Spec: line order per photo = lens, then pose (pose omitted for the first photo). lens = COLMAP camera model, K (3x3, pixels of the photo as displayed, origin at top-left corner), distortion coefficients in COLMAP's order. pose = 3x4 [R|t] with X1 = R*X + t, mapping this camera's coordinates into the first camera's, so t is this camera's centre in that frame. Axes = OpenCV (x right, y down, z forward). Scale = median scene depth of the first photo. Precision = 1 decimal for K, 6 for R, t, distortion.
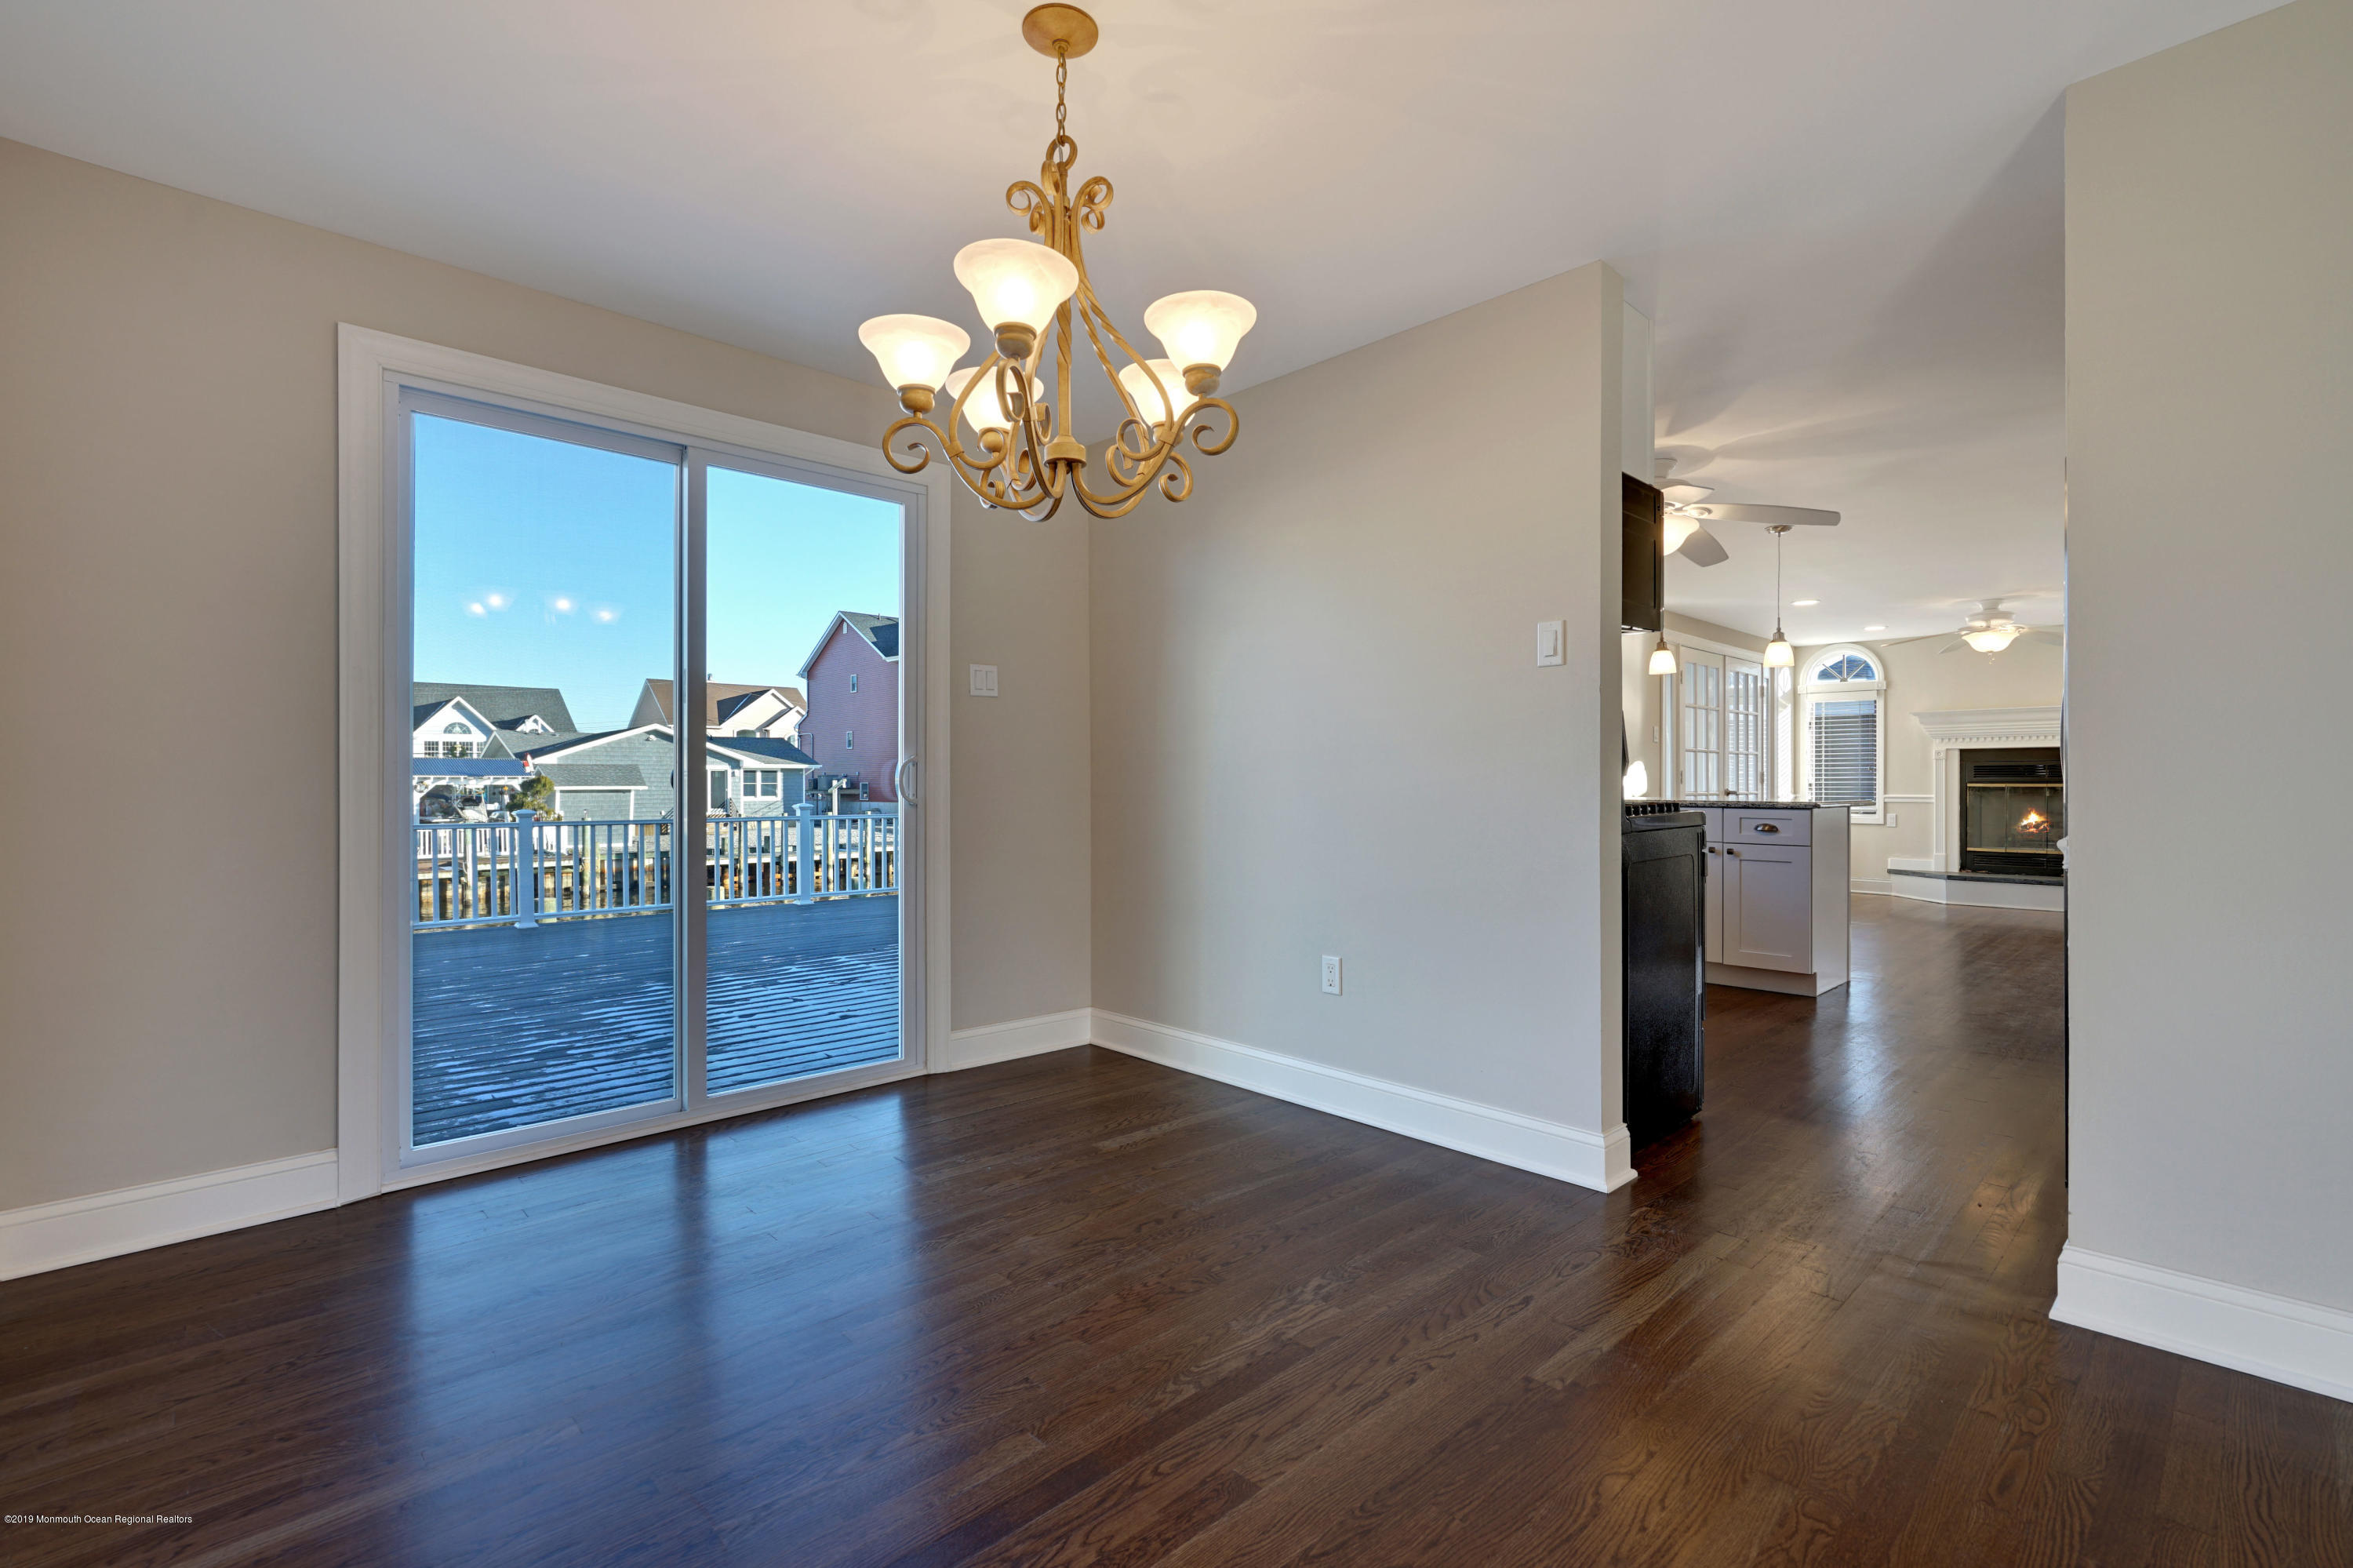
lens RADIAL K [[1058.0, 0, 1172.3], [0, 1058.0, 788.0], [0, 0, 1]] dist [-0.003508, 0.000485]
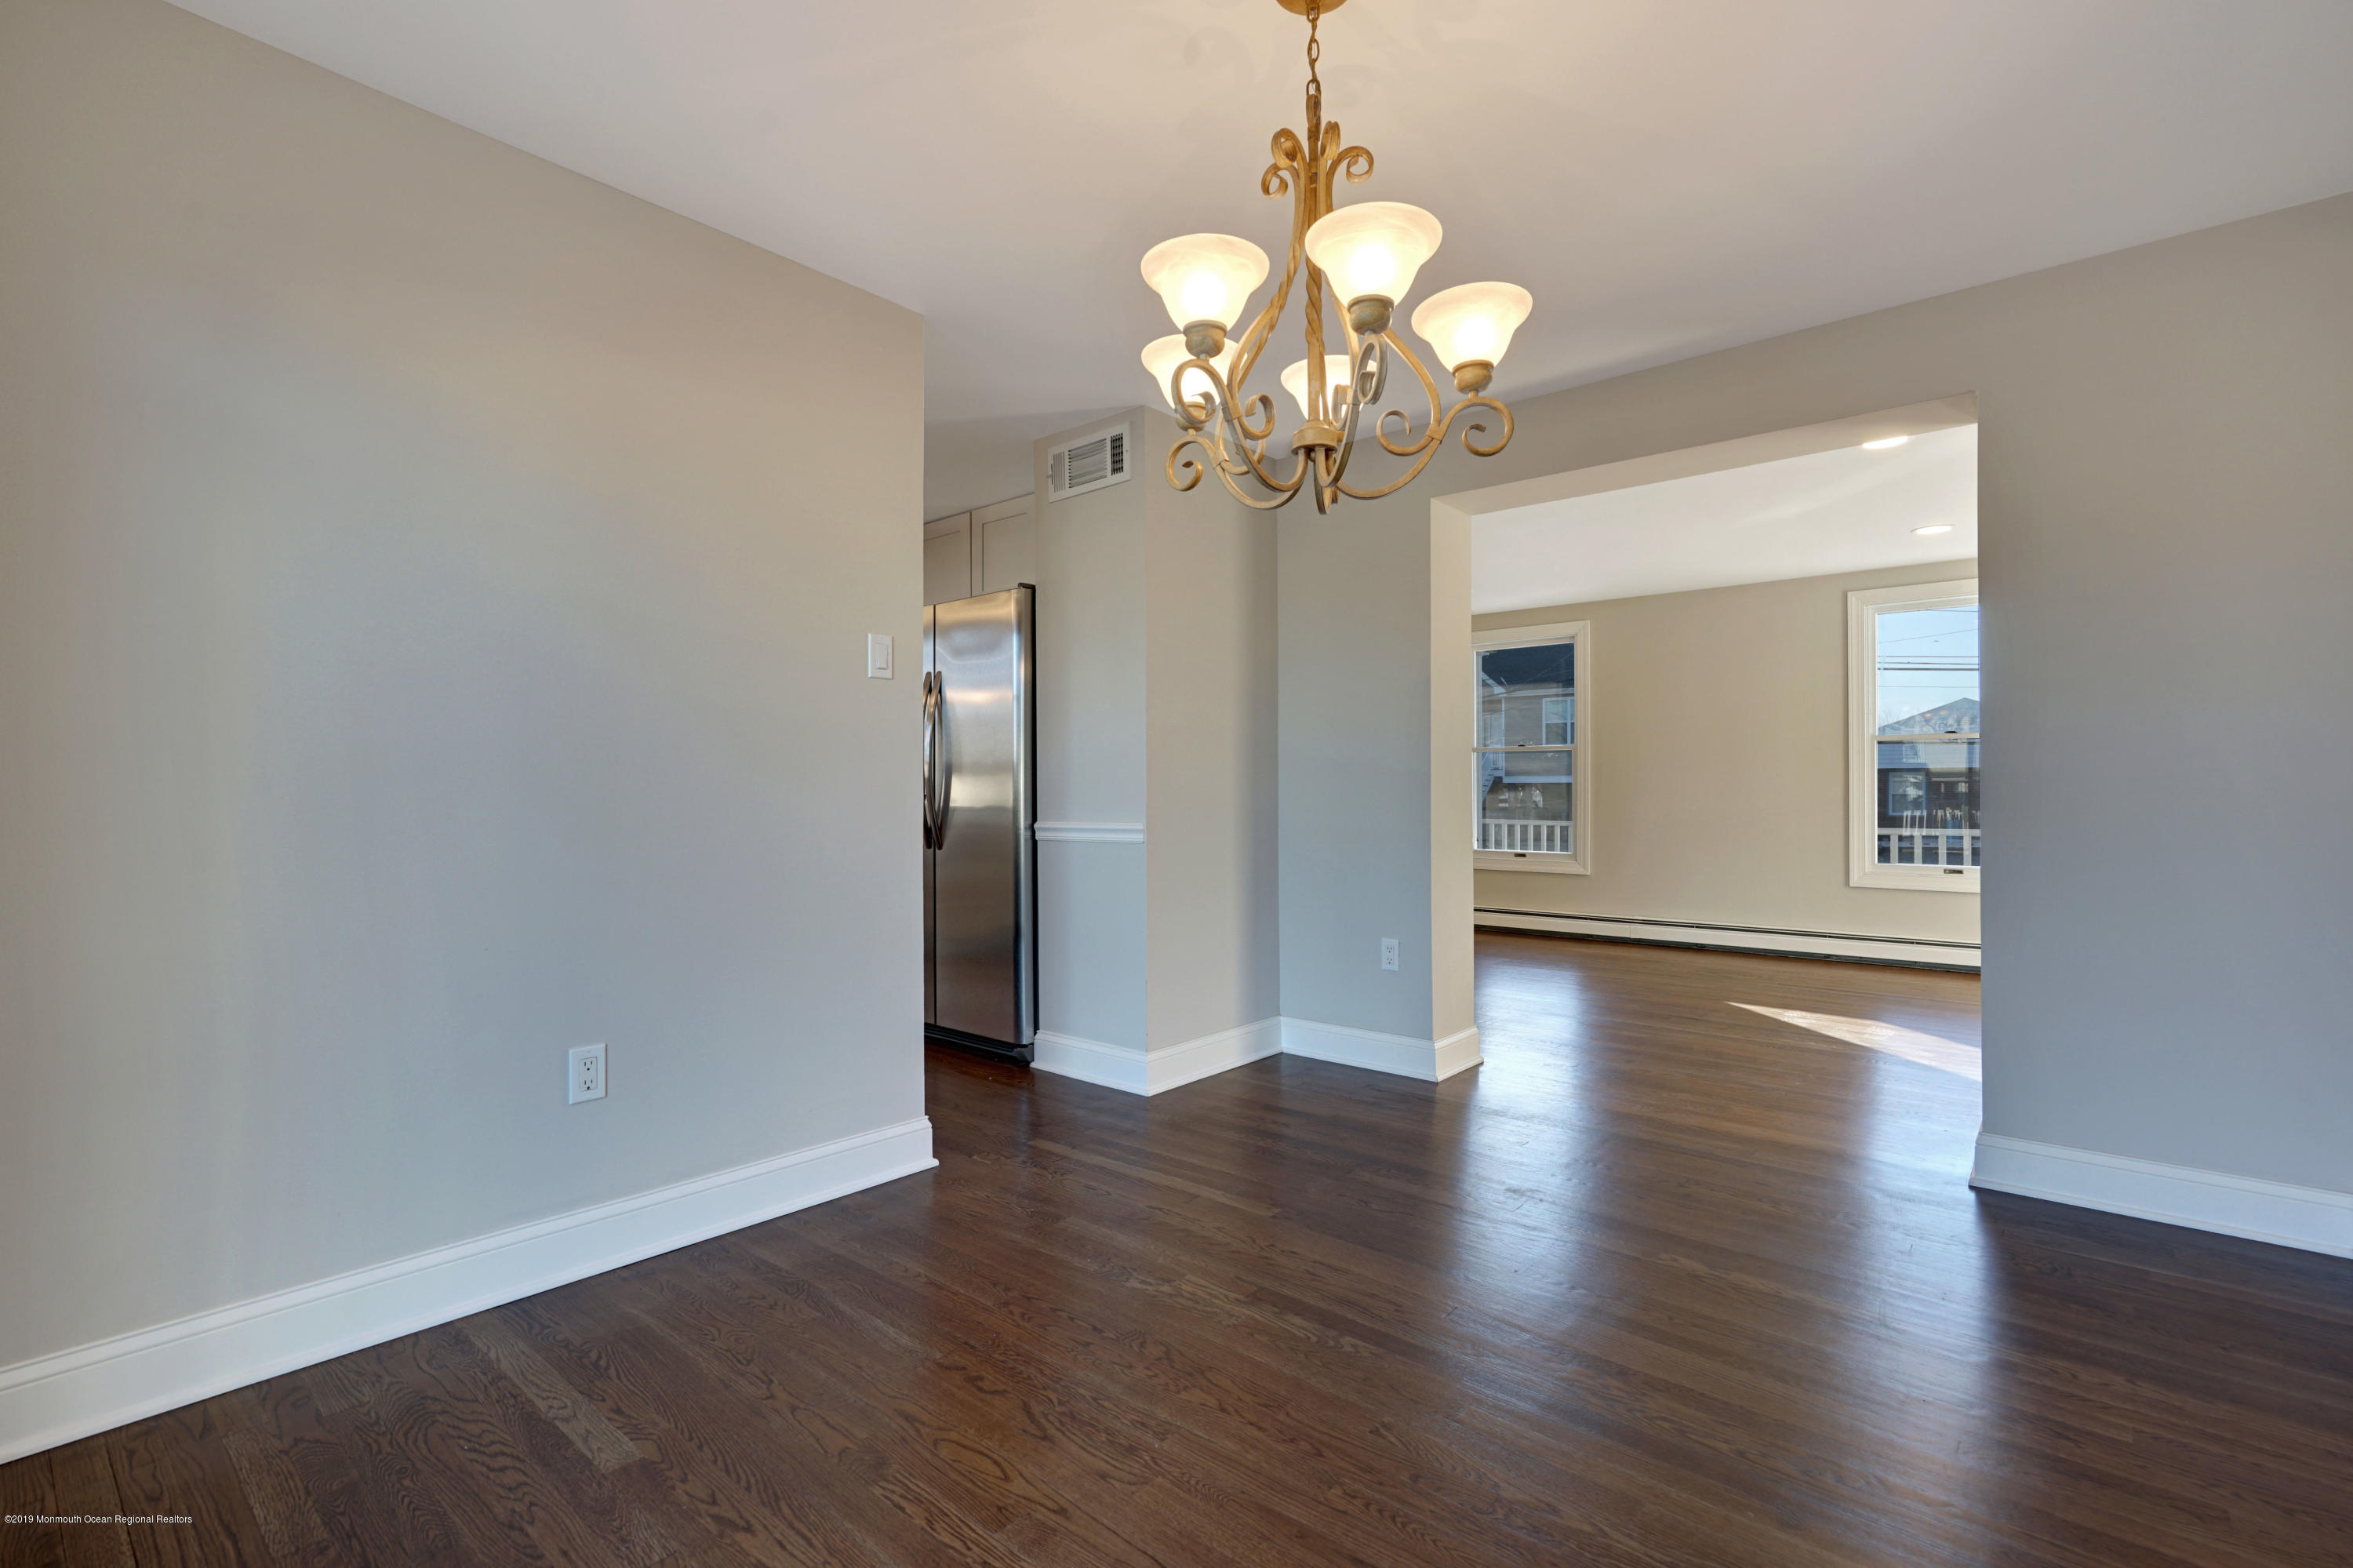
lens RADIAL K [[1061.4, 0, 1176.5], [0, 1061.4, 784.0], [0, 0, 1]] dist [0.003215, 0.000881]
pose [[-0.106725, 0.015150, 0.994173, -0.863225], [0.007435, 0.999868, -0.014439, 0.003967], [-0.994261, 0.005851, -0.106823, 1.039628]]
